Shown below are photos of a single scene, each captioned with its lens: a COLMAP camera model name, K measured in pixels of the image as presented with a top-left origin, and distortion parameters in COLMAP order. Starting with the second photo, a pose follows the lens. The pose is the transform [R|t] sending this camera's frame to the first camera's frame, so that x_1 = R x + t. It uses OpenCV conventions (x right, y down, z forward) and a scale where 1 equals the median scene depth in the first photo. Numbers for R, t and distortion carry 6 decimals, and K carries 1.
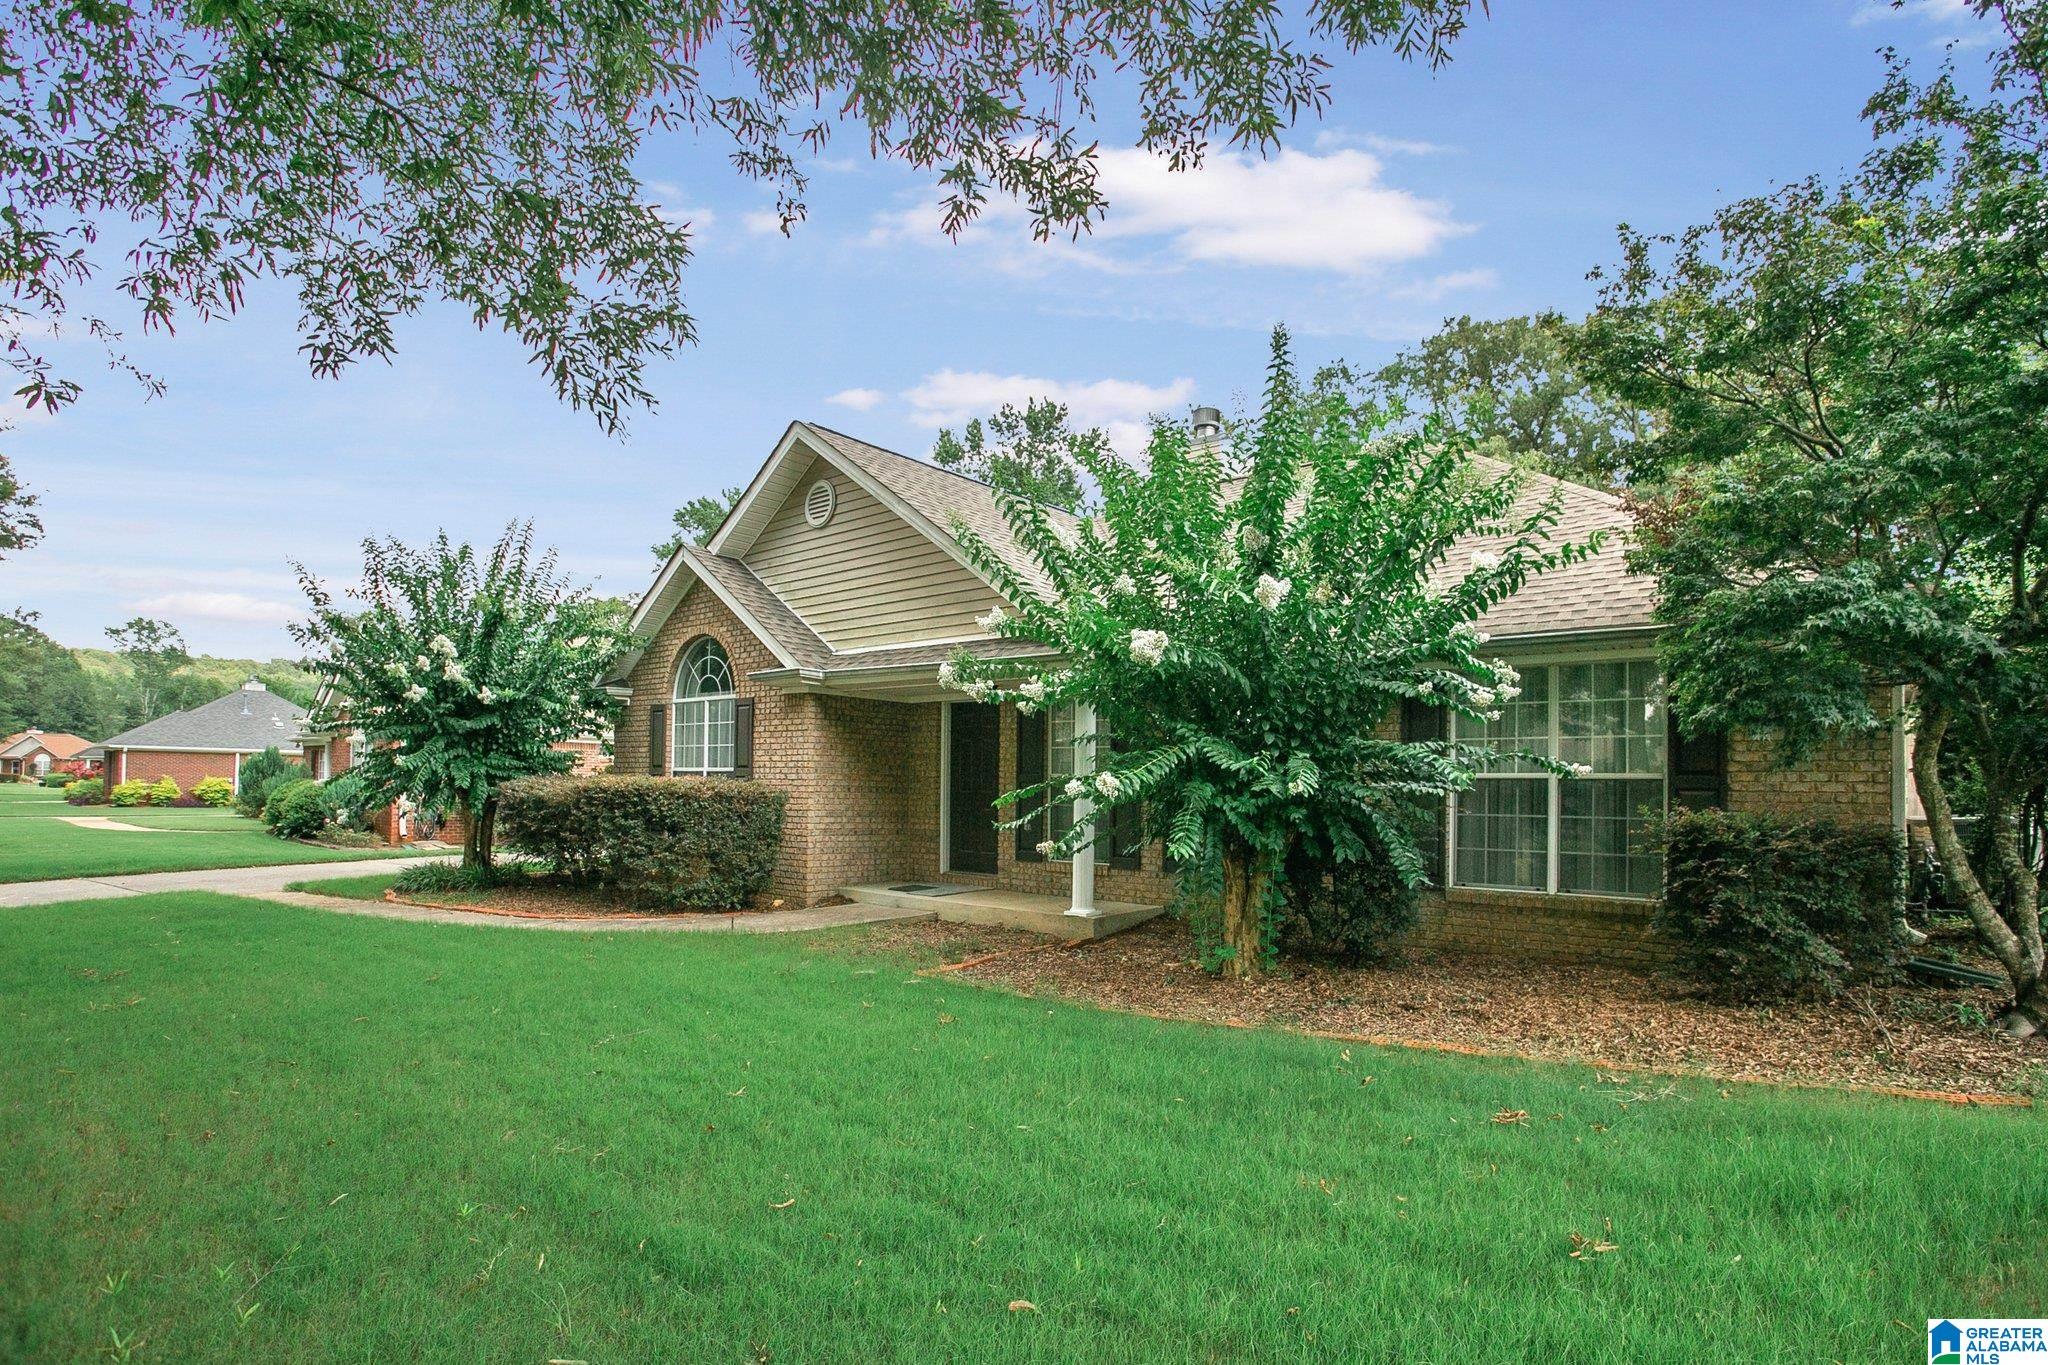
lens RADIAL K [[1007.0, 0, 1060.7], [0, 1007.0, 781.1], [0, 0, 1]] dist [-0.075498, 0.038257]
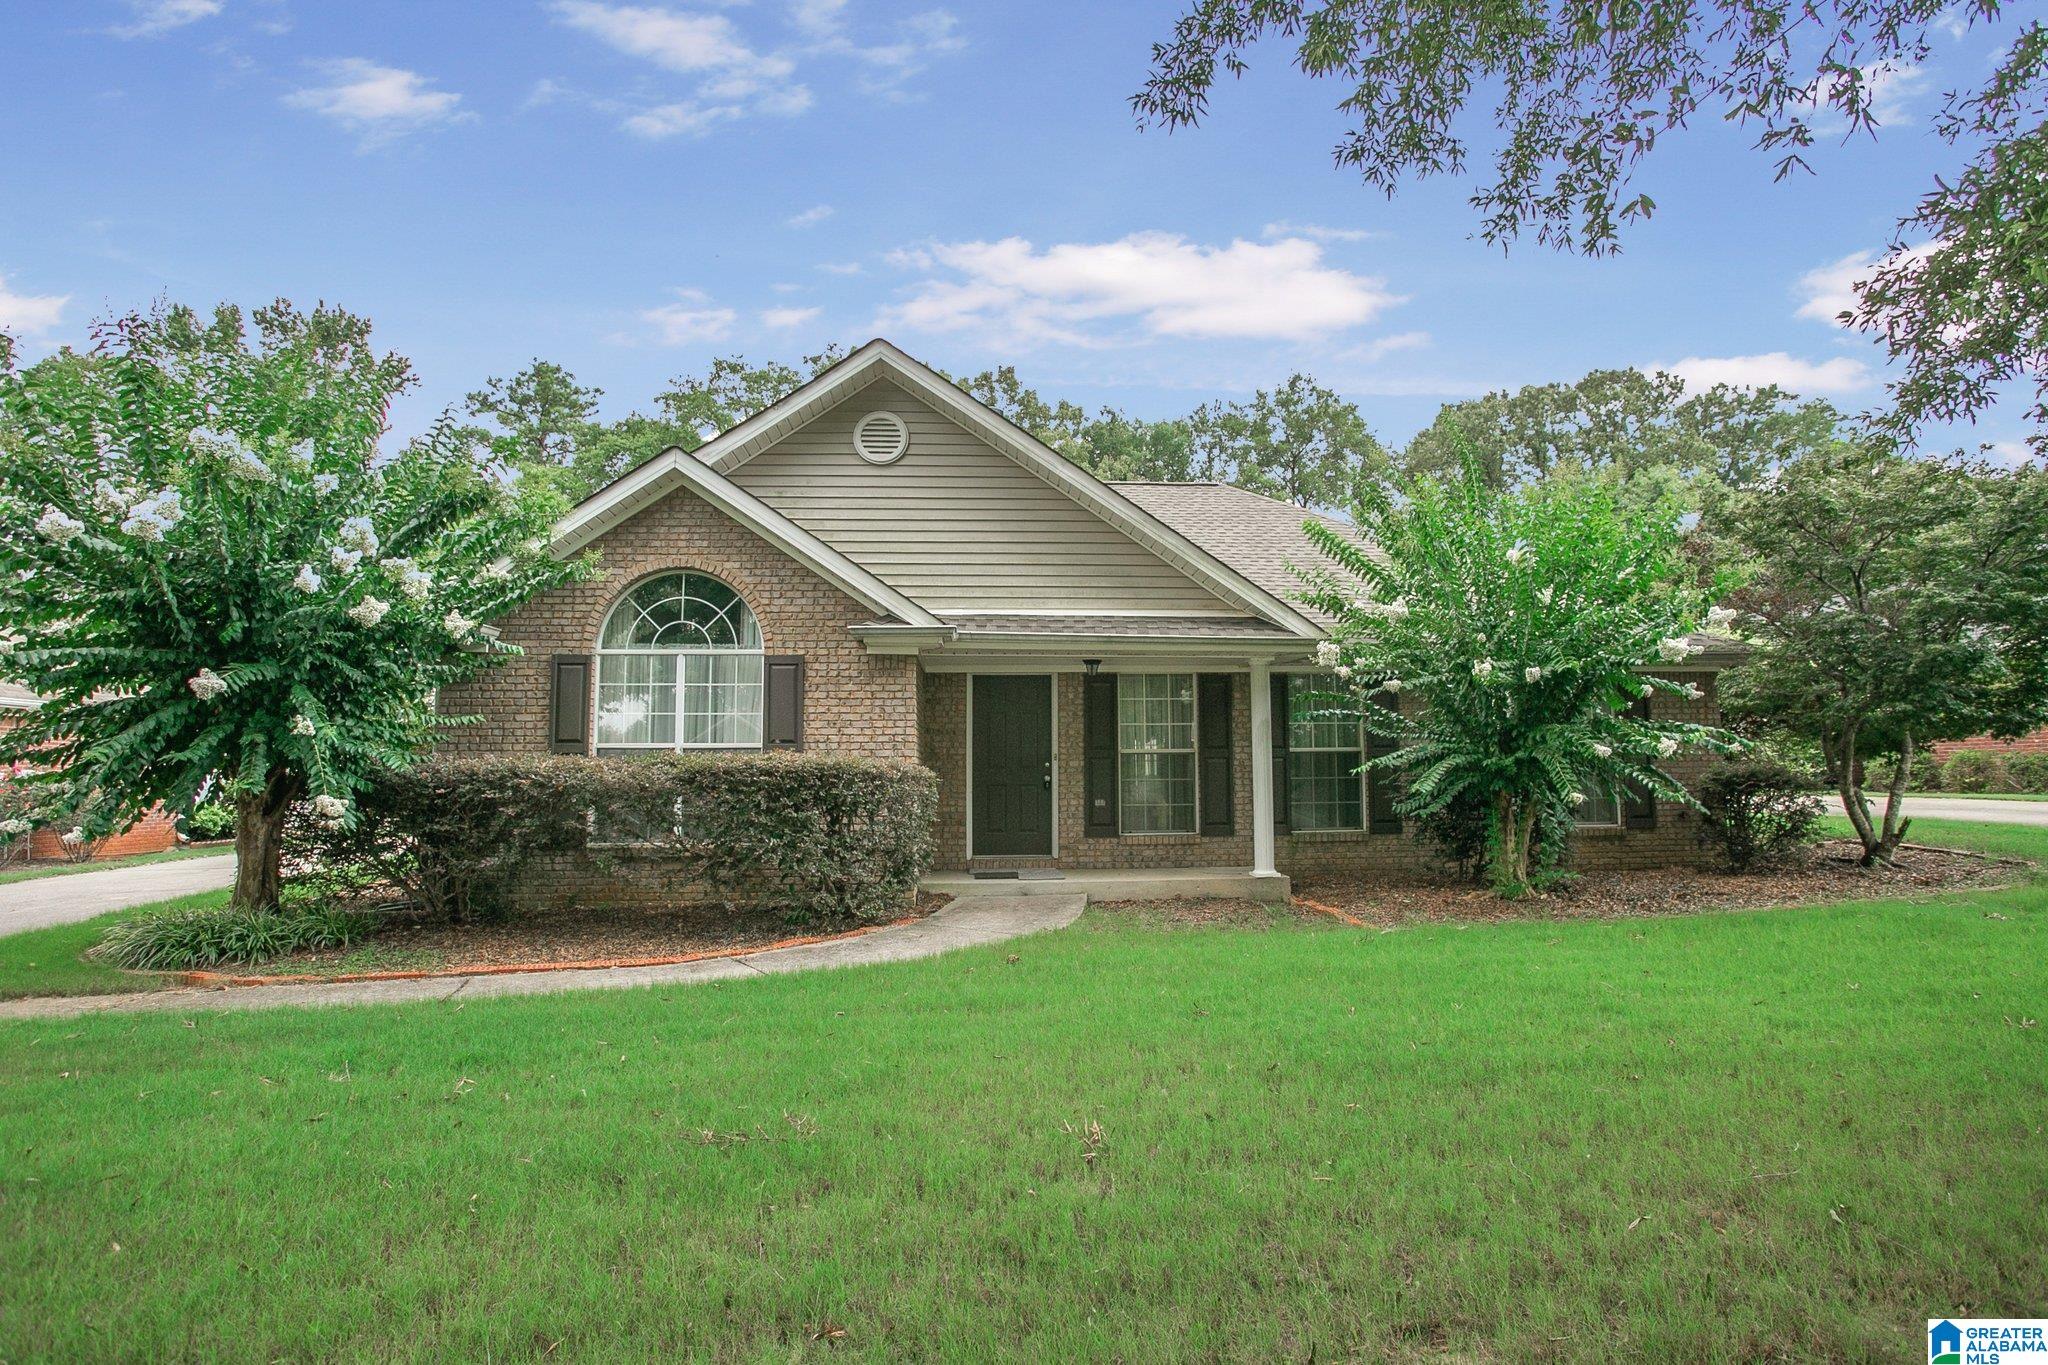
lens RADIAL K [[992.4, 0, 1037.0], [0, 992.4, 684.1], [0, 0, 1]] dist [-0.075321, 0.035226]
pose [[0.730480, 0.043791, 0.681529, -0.667351], [0.015490, 0.996623, -0.080640, 0.005707], [-0.682758, 0.069463, 0.727335, 0.280309]]
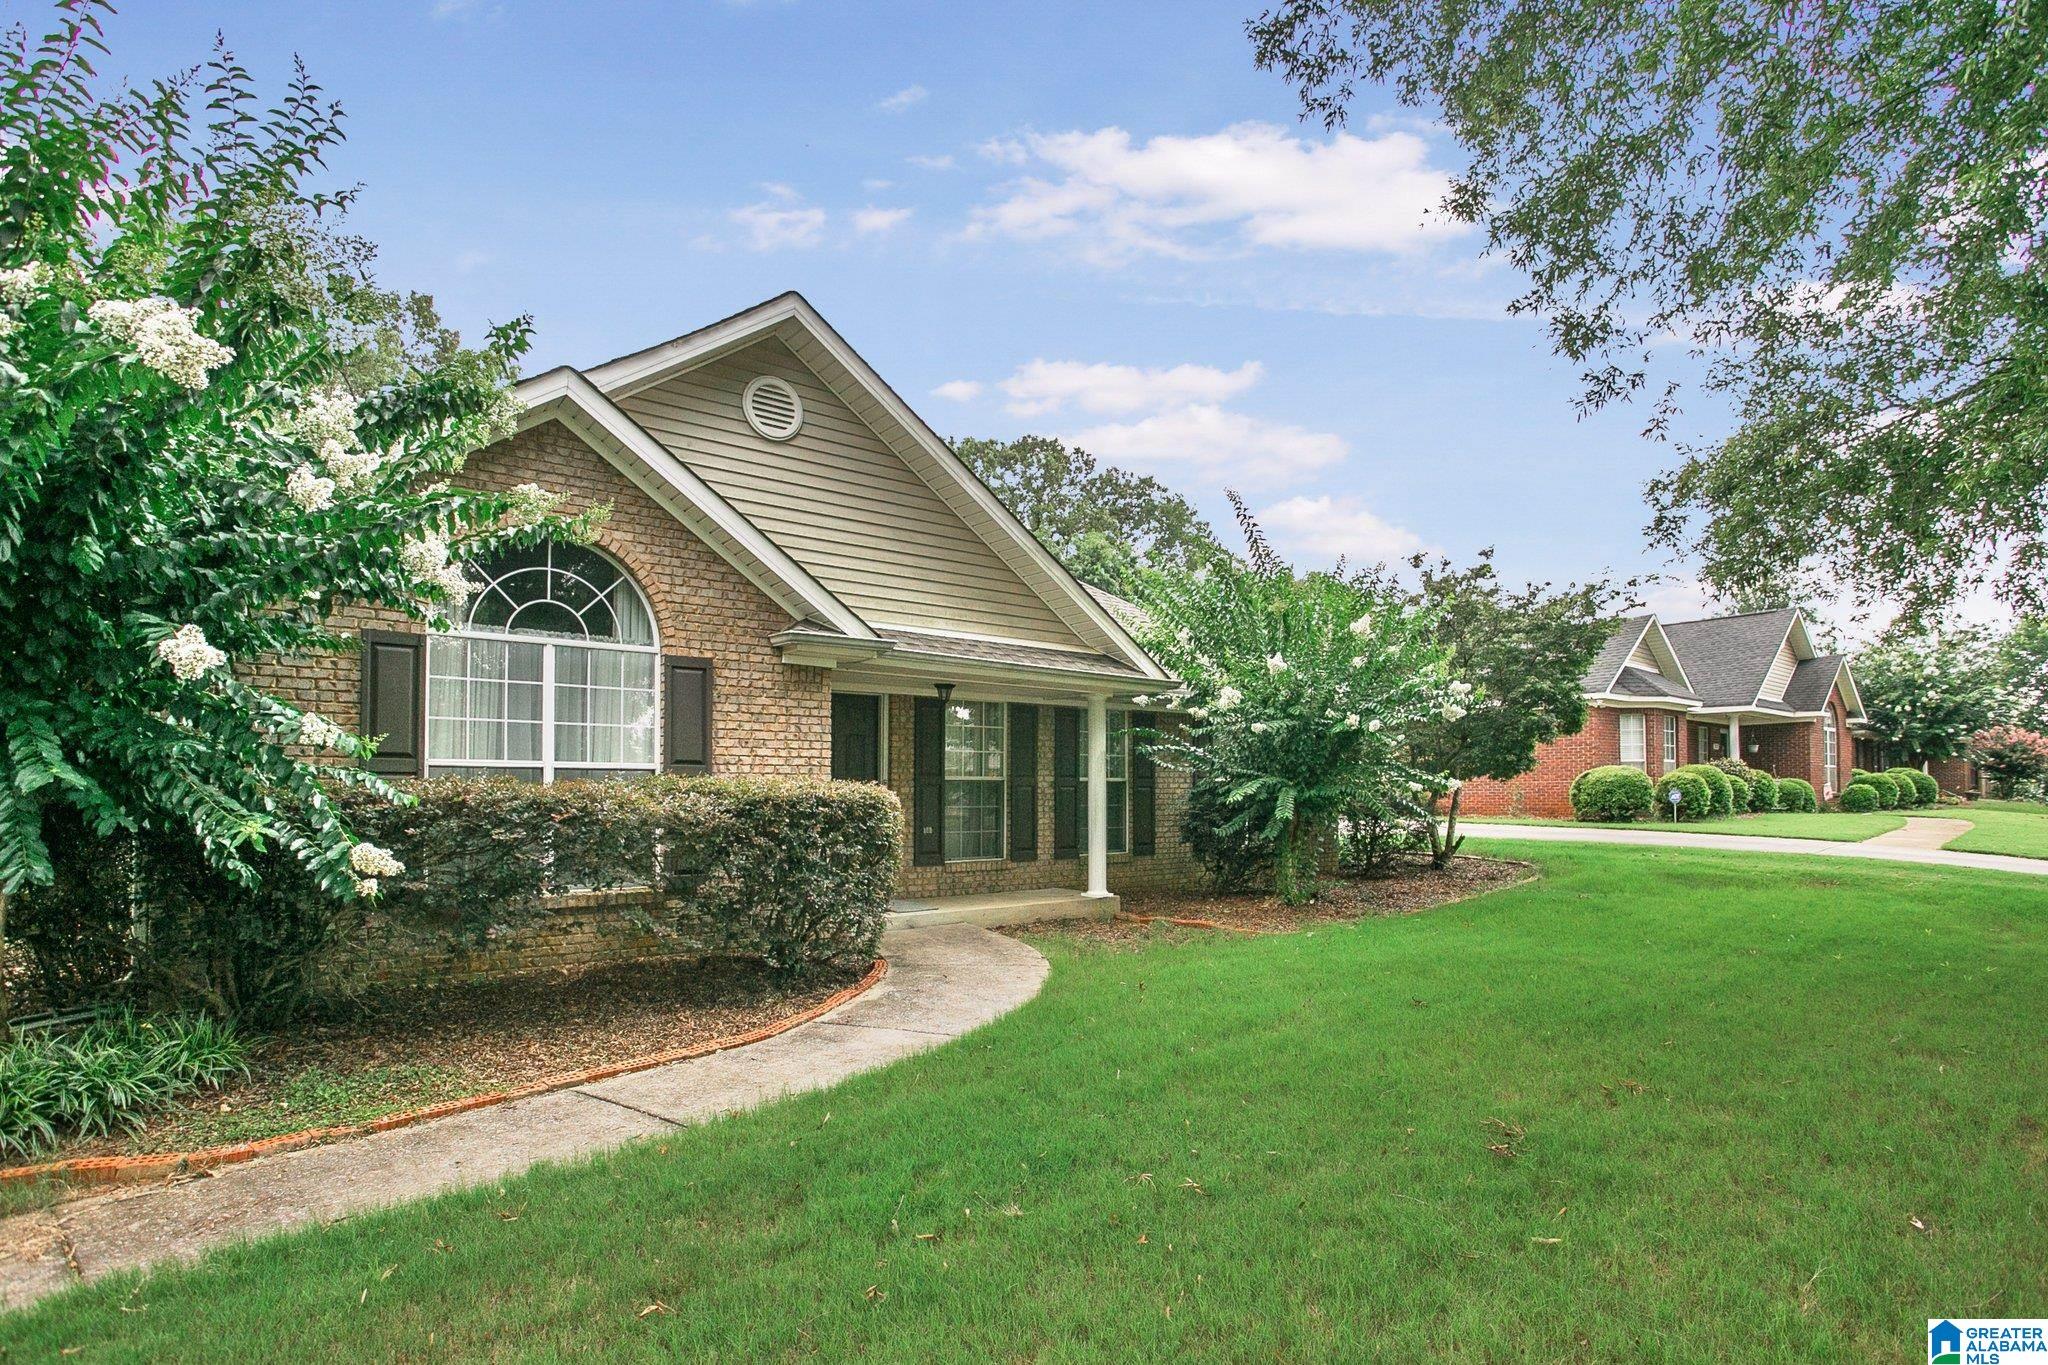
lens RADIAL K [[1007.0, 0, 1060.7], [0, 1007.0, 781.1], [0, 0, 1]] dist [-0.075498, 0.038257]
pose [[0.204423, -0.000979, 0.978882, -0.854296], [-0.000866, 0.999999, 0.001181, -0.003318], [-0.978882, -0.001090, 0.204422, 0.600513]]
